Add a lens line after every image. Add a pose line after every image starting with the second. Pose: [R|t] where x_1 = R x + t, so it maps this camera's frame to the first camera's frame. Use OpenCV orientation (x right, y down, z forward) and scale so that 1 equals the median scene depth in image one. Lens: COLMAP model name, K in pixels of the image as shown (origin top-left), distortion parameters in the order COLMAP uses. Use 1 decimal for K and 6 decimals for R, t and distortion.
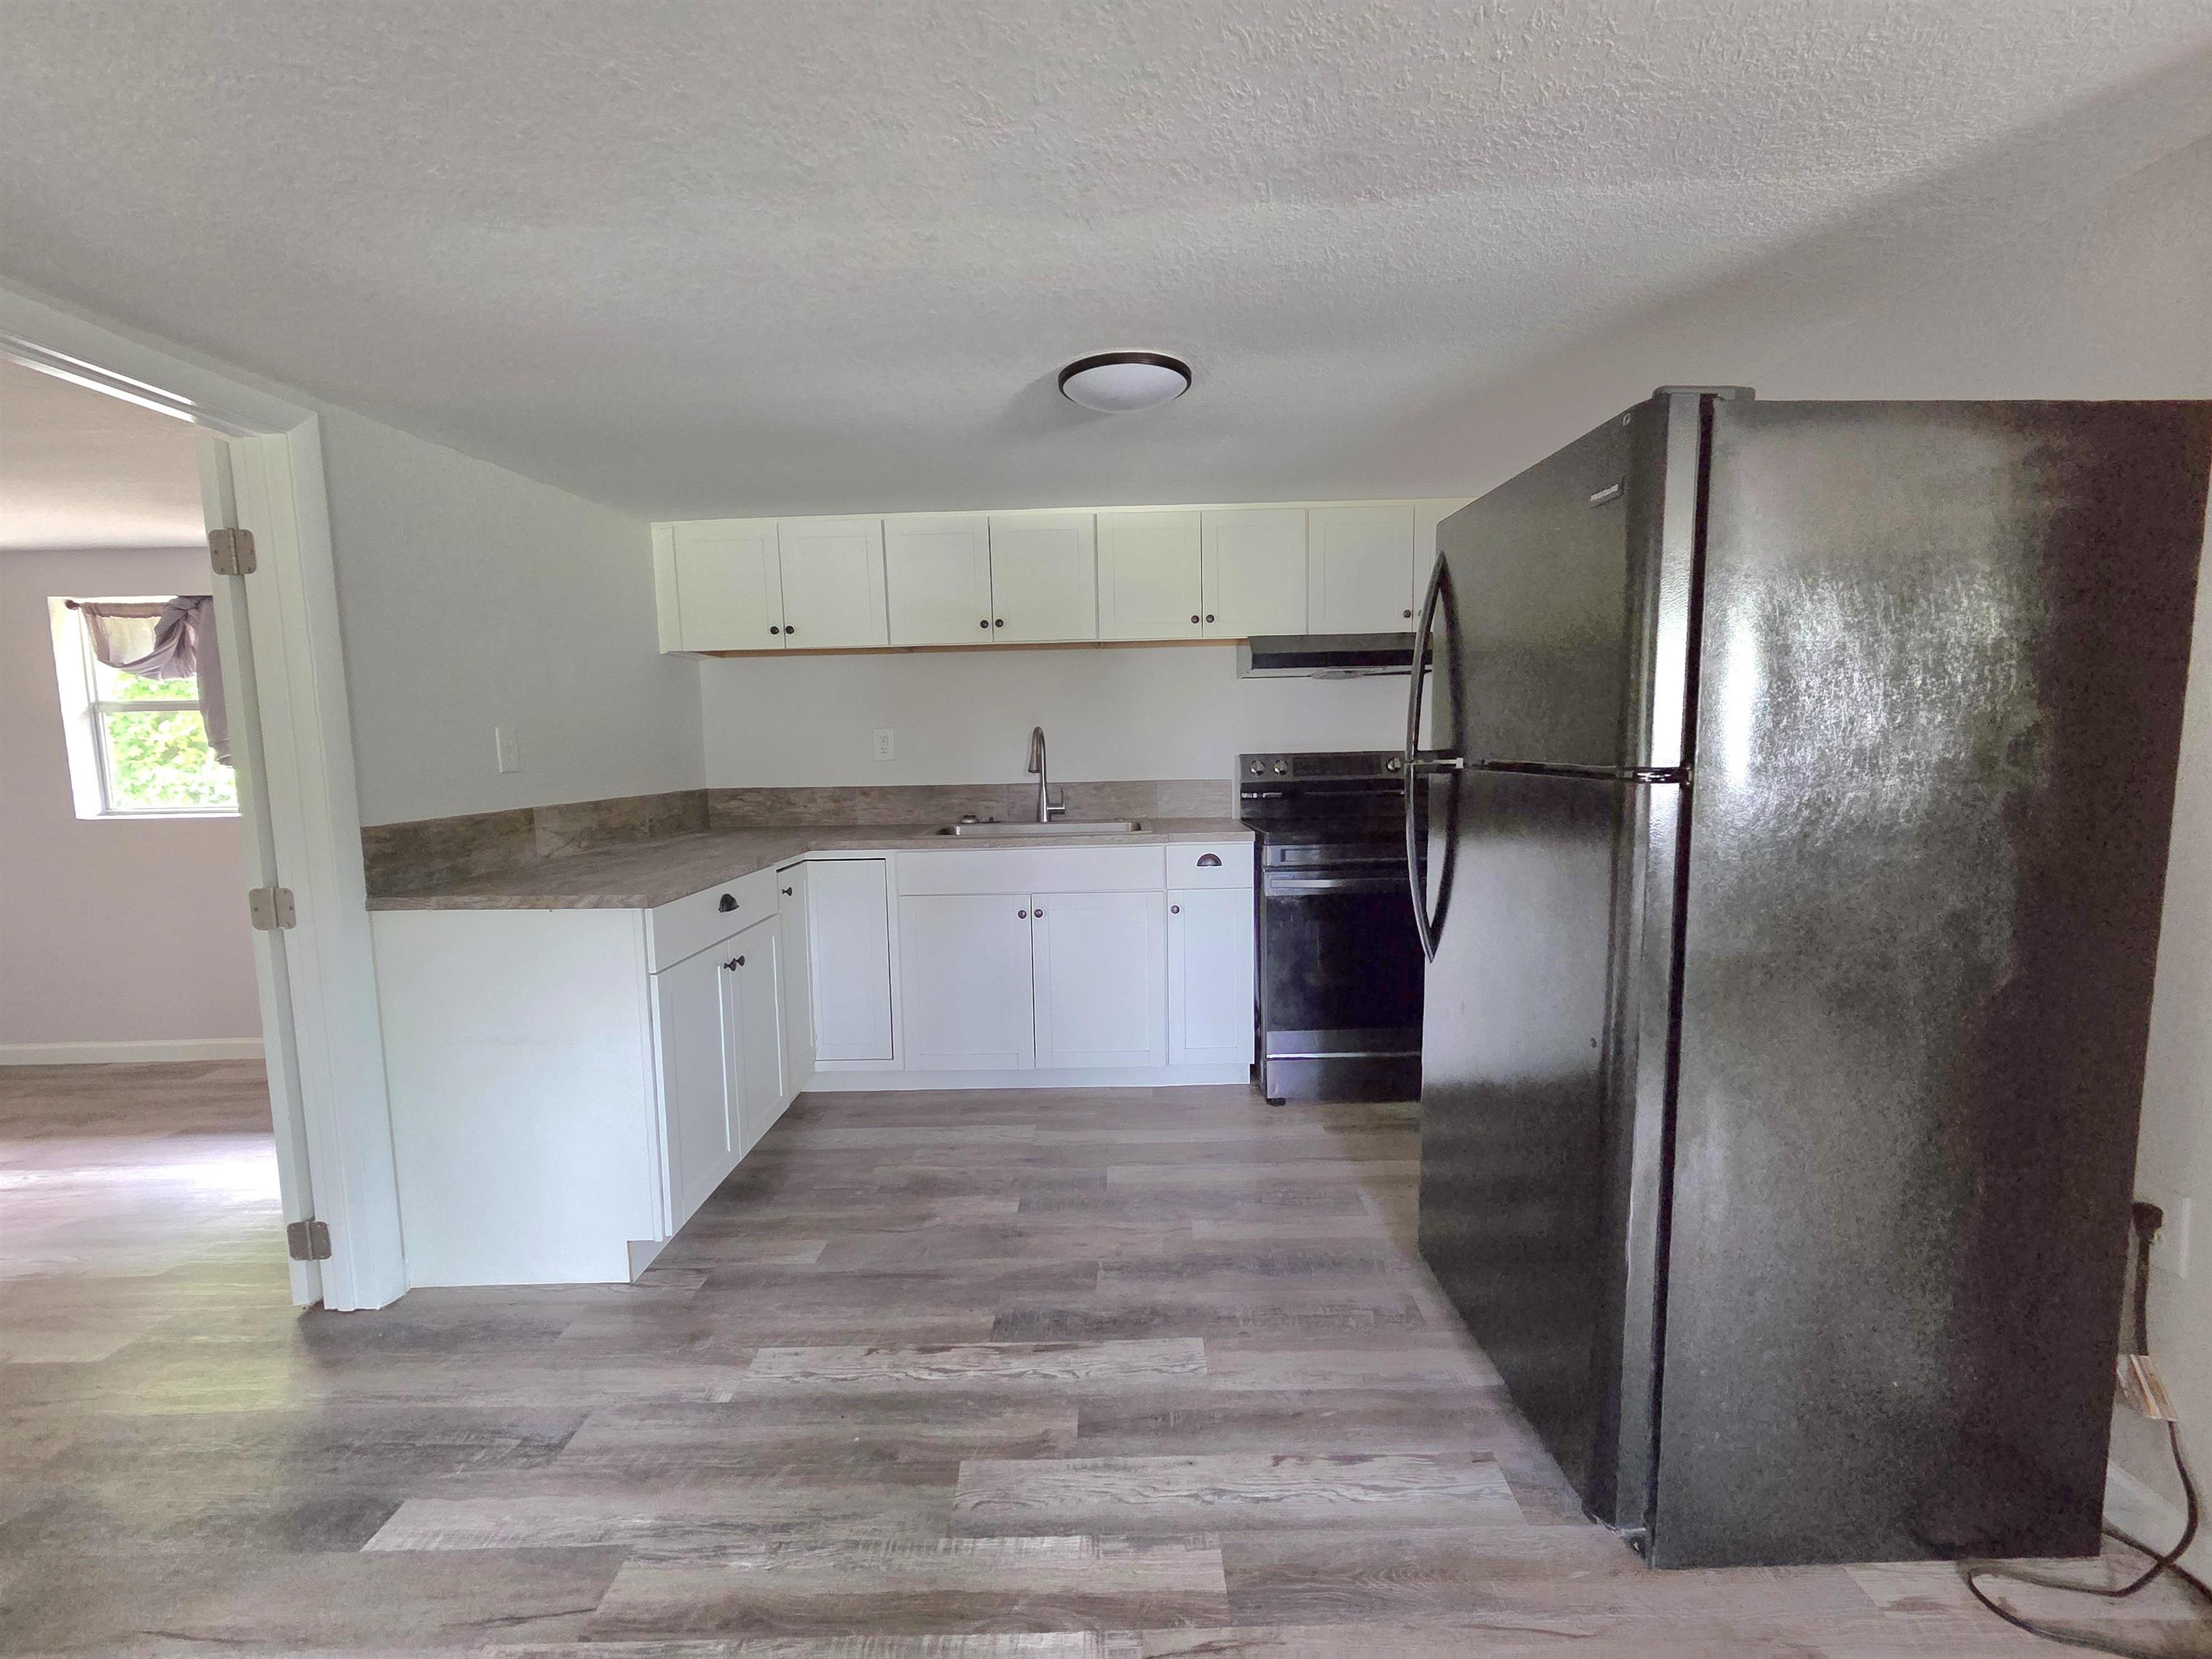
lens RADIAL K [[890.9, 0, 1118.4], [0, 890.9, 829.7], [0, 0, 1]] dist [0.007016, -0.001465]
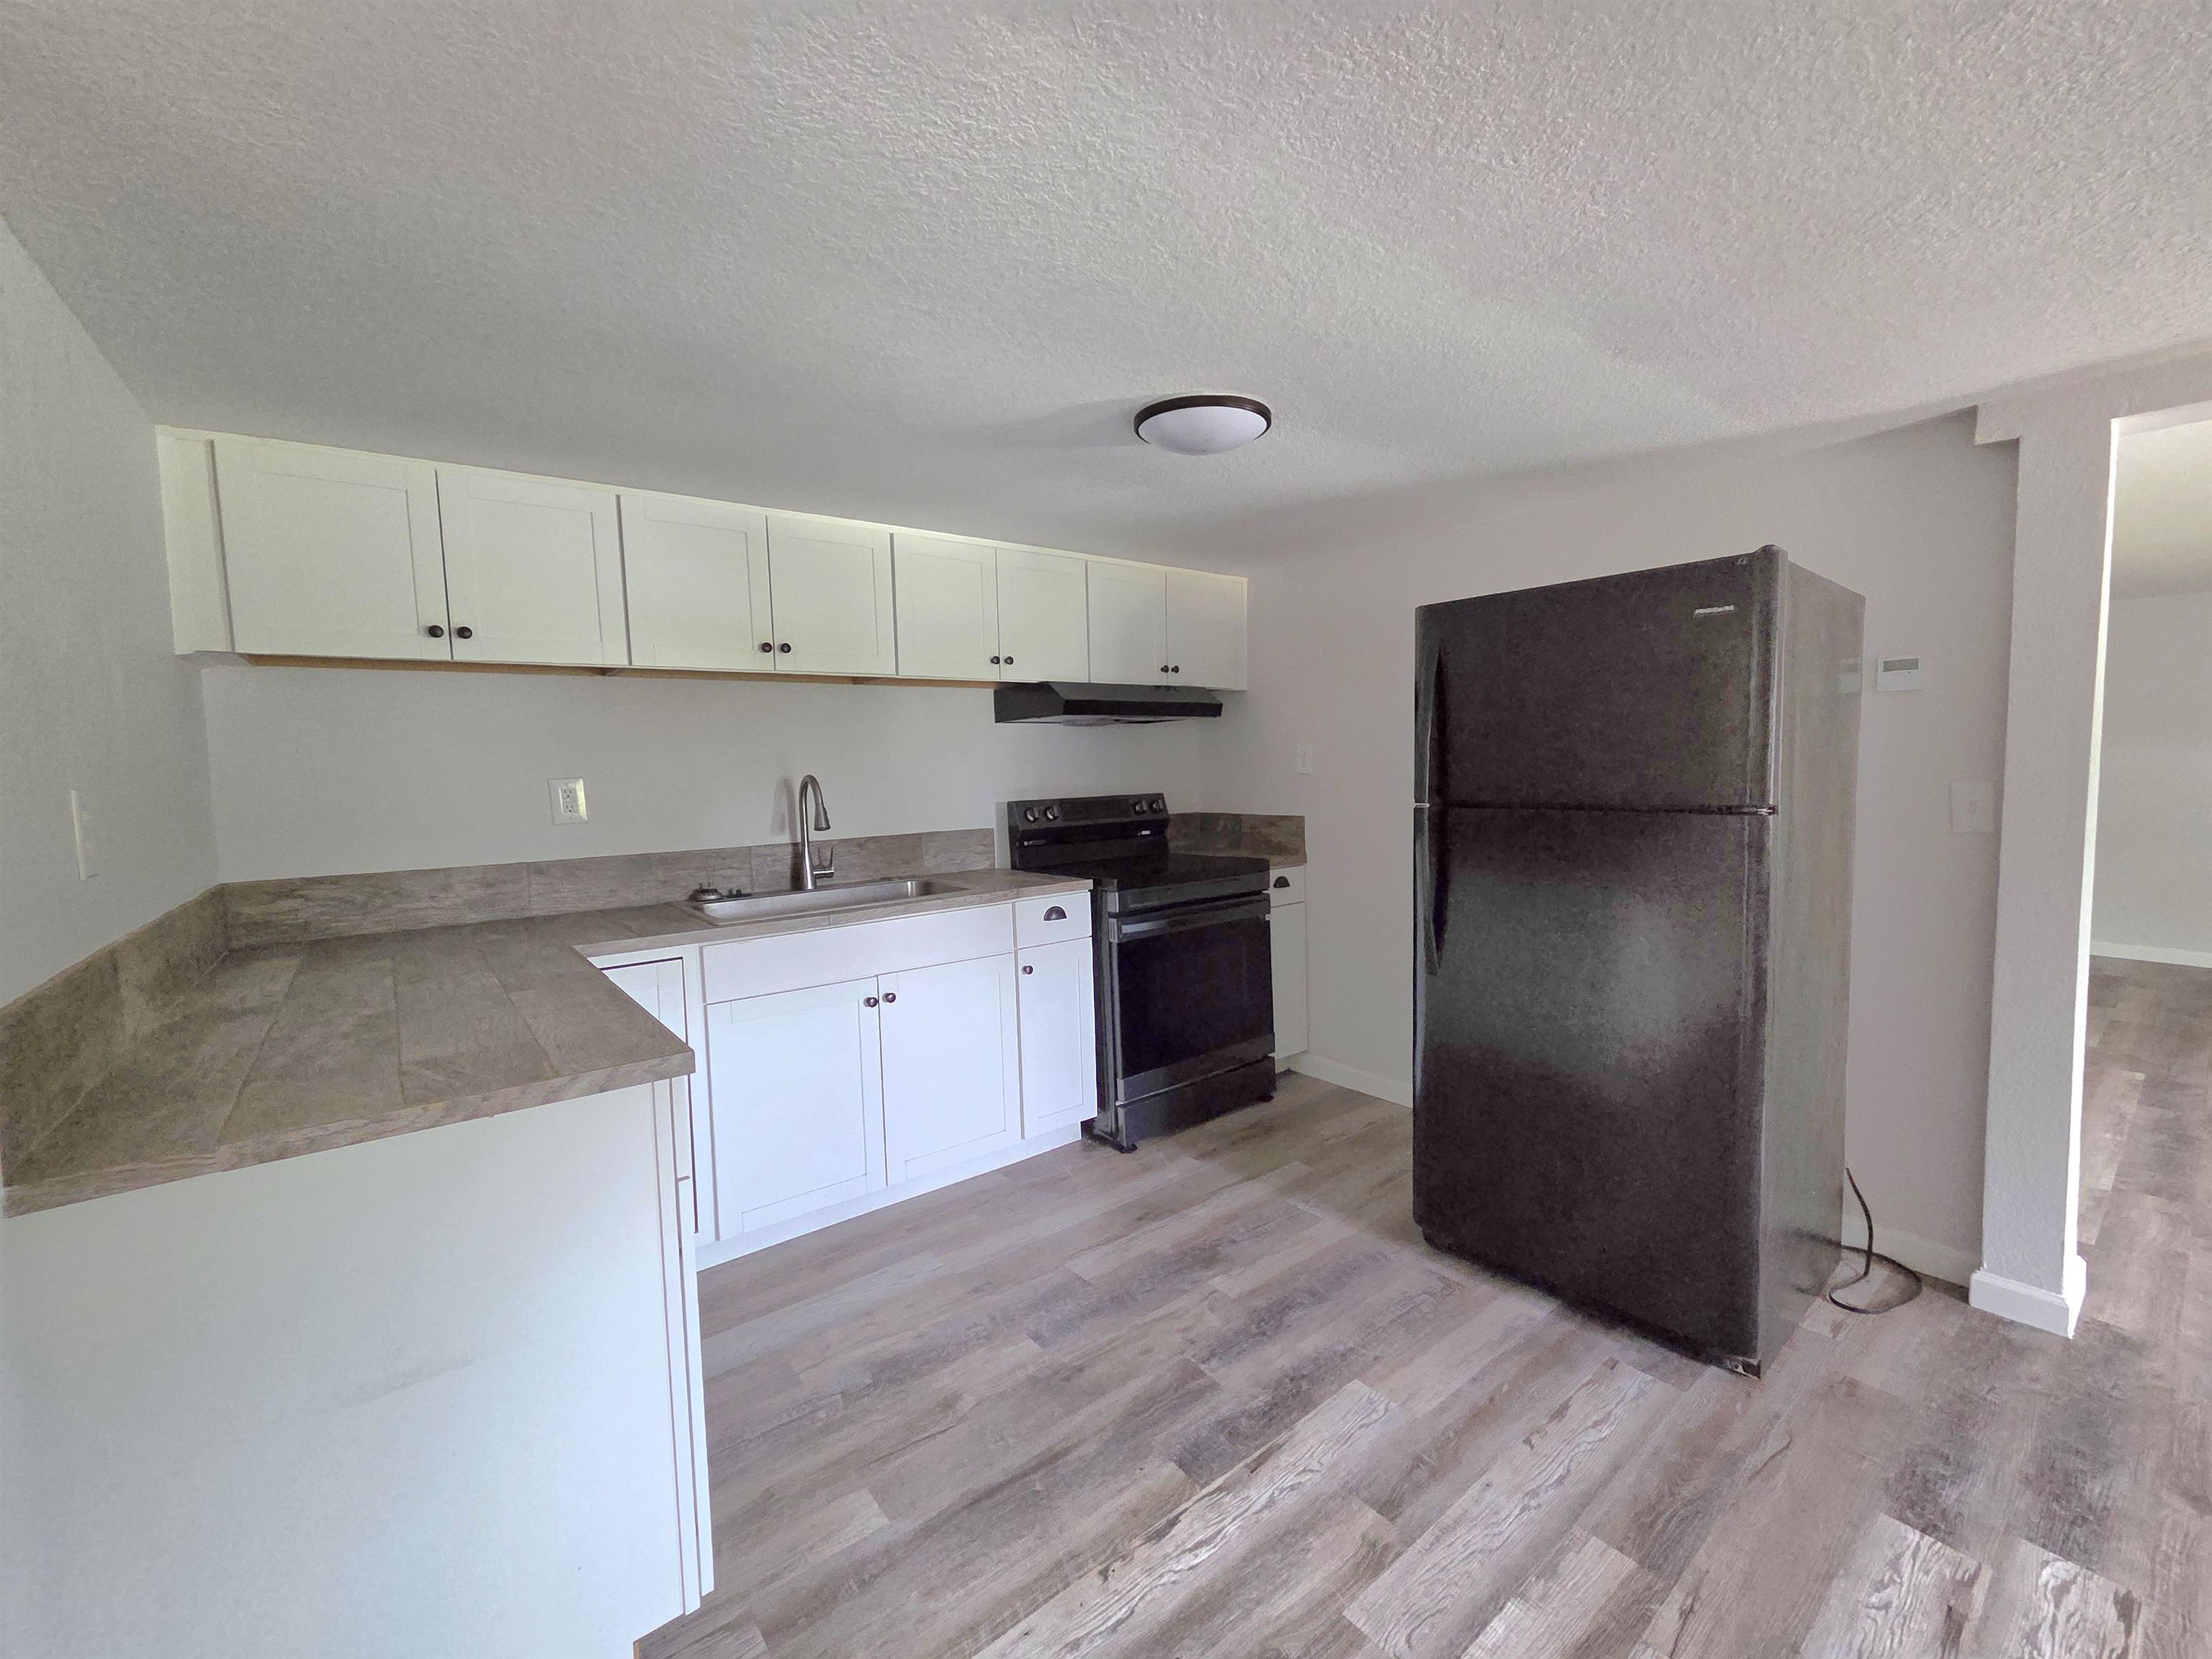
lens RADIAL K [[890.9, 0, 1133.5], [0, 890.9, 829.4], [0, 0, 1]] dist [0.007016, -0.001465]
pose [[0.785910, -0.046178, 0.616614, -0.668834], [0.074459, 0.997019, -0.020236, -0.047665], [-0.613841, 0.061816, 0.787005, 0.305930]]
